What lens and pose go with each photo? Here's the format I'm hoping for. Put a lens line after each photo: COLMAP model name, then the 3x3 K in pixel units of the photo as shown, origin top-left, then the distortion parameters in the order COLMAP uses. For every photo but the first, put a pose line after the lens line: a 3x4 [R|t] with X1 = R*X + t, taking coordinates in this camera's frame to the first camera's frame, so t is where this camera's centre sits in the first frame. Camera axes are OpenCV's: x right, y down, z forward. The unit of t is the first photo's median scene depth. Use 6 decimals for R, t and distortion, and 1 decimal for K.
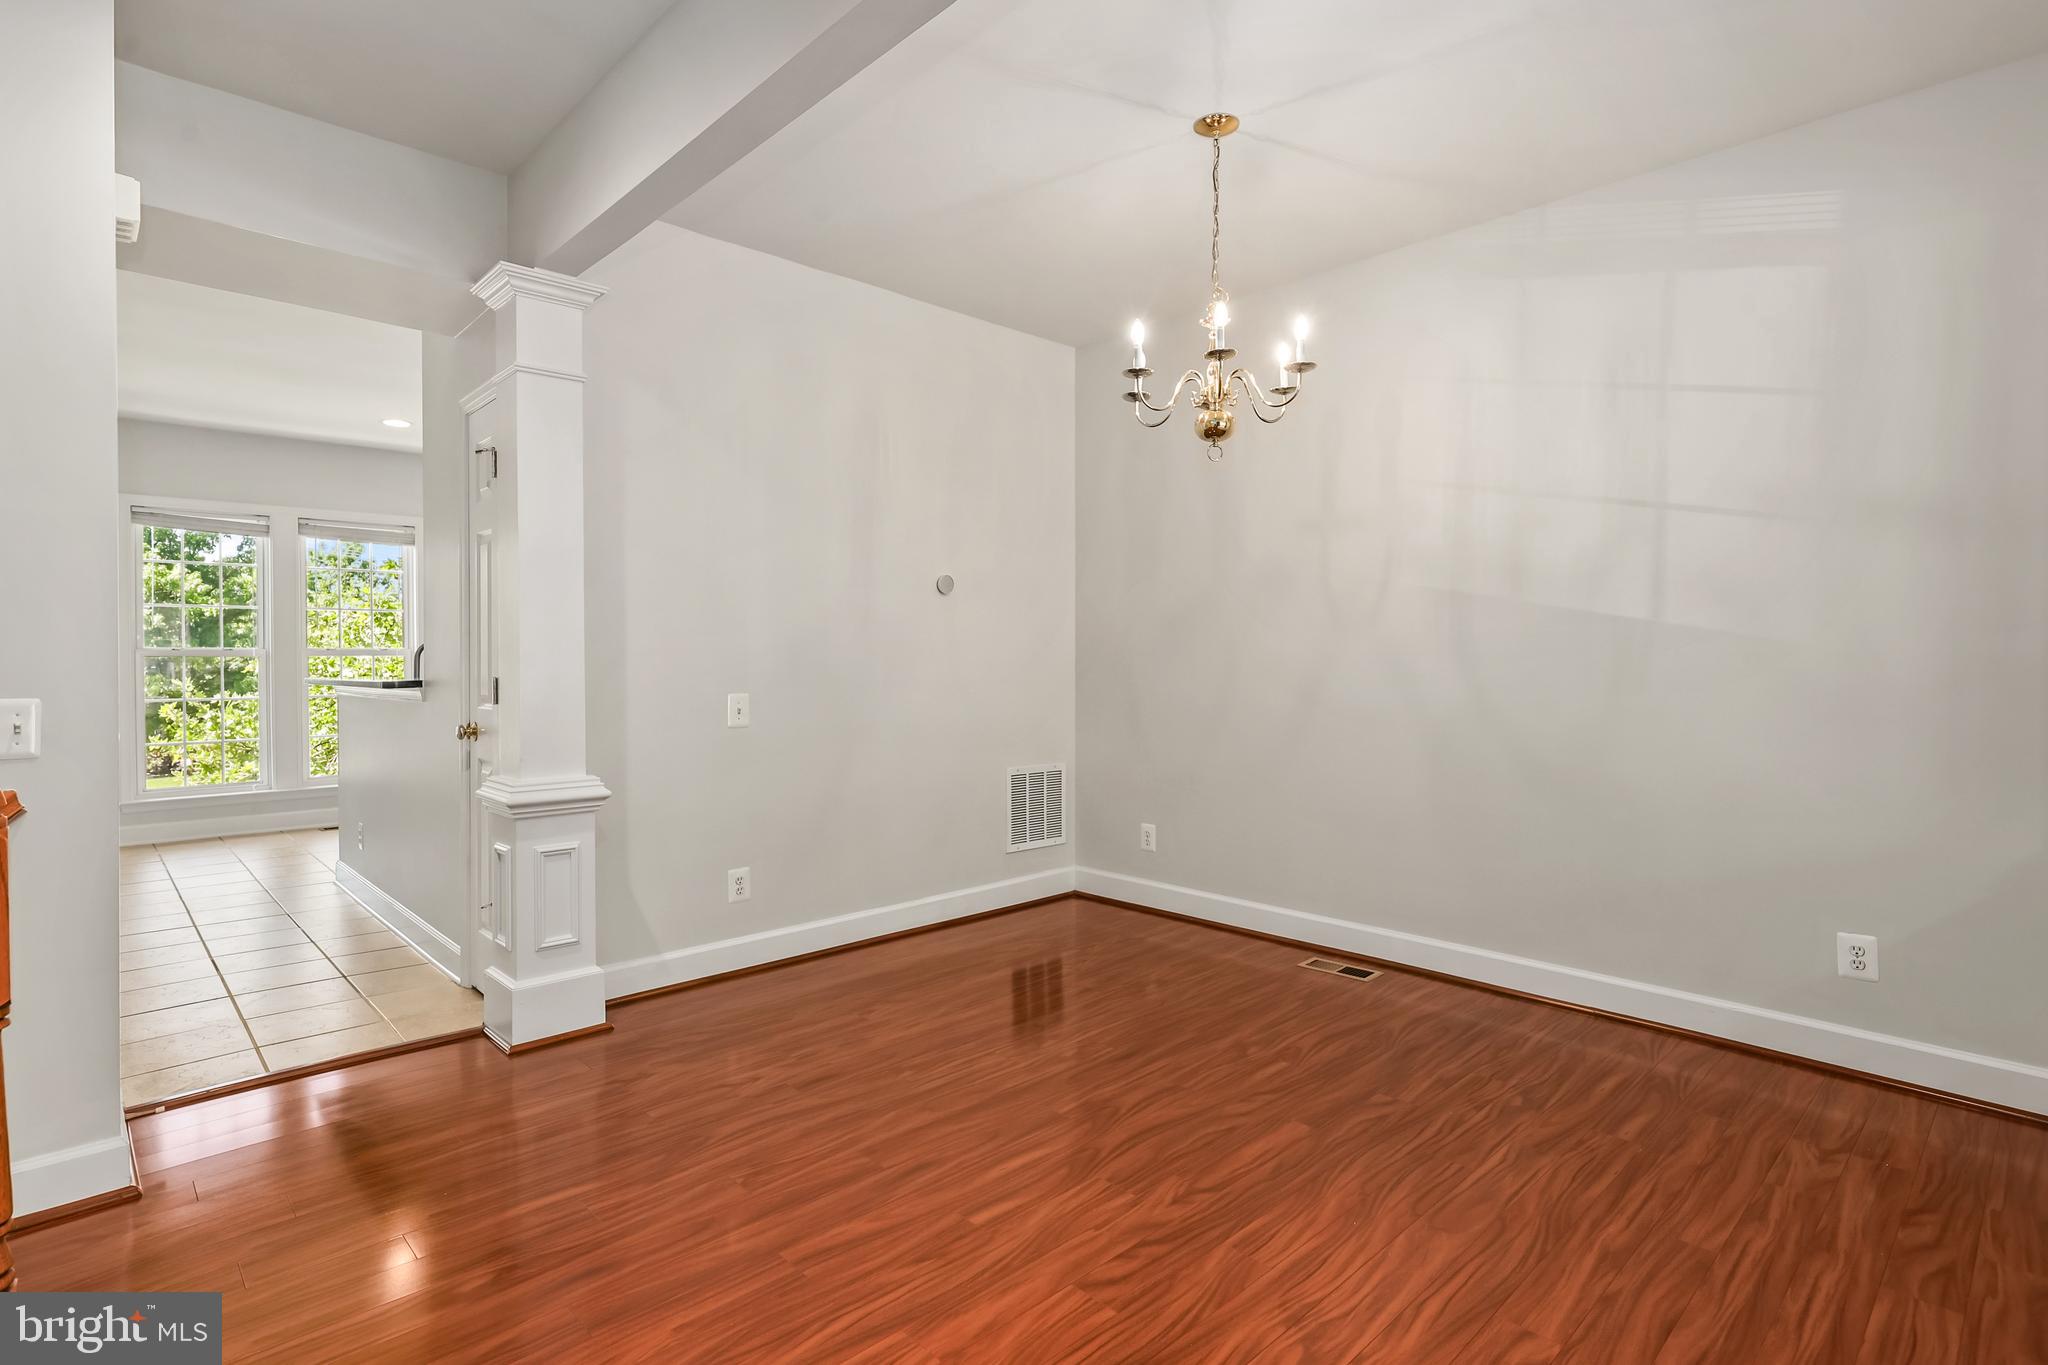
lens RADIAL K [[980.5, 0, 1034.1], [0, 980.5, 666.3], [0, 0, 1]] dist [0.004407, -0.002007]
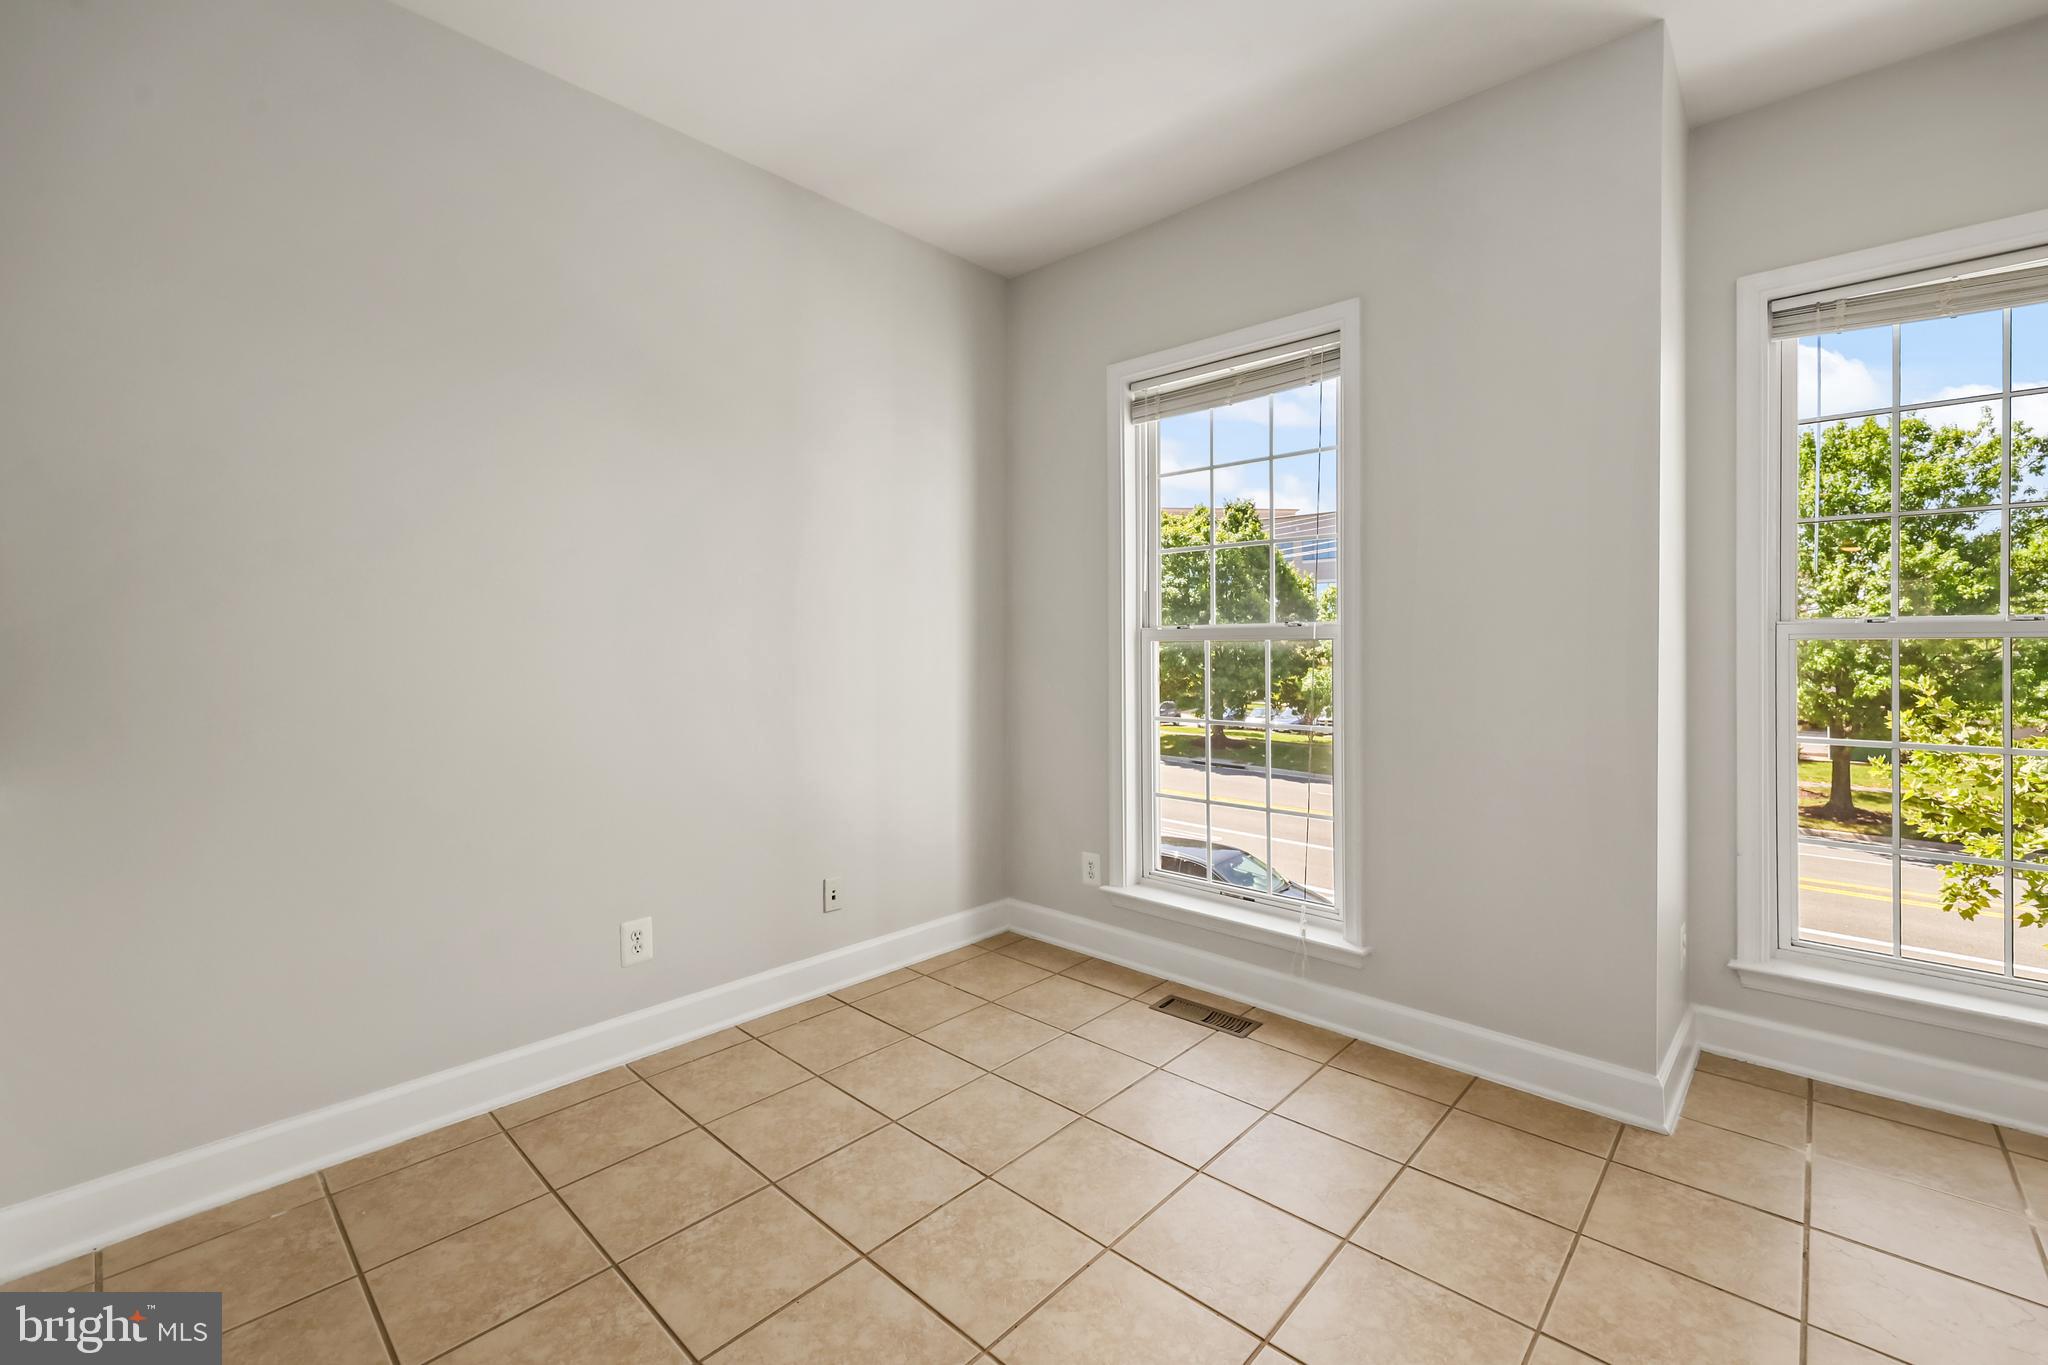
lens RADIAL K [[847.1, 0, 1027.2], [0, 847.1, 645.0], [0, 0, 1]] dist [0.001979, -0.000519]
pose [[0.035518, -0.000489, -0.999369, -0.124977], [-0.010000, 0.999950, -0.000845, -0.000844], [0.999319, 0.010023, 0.035511, 0.148951]]
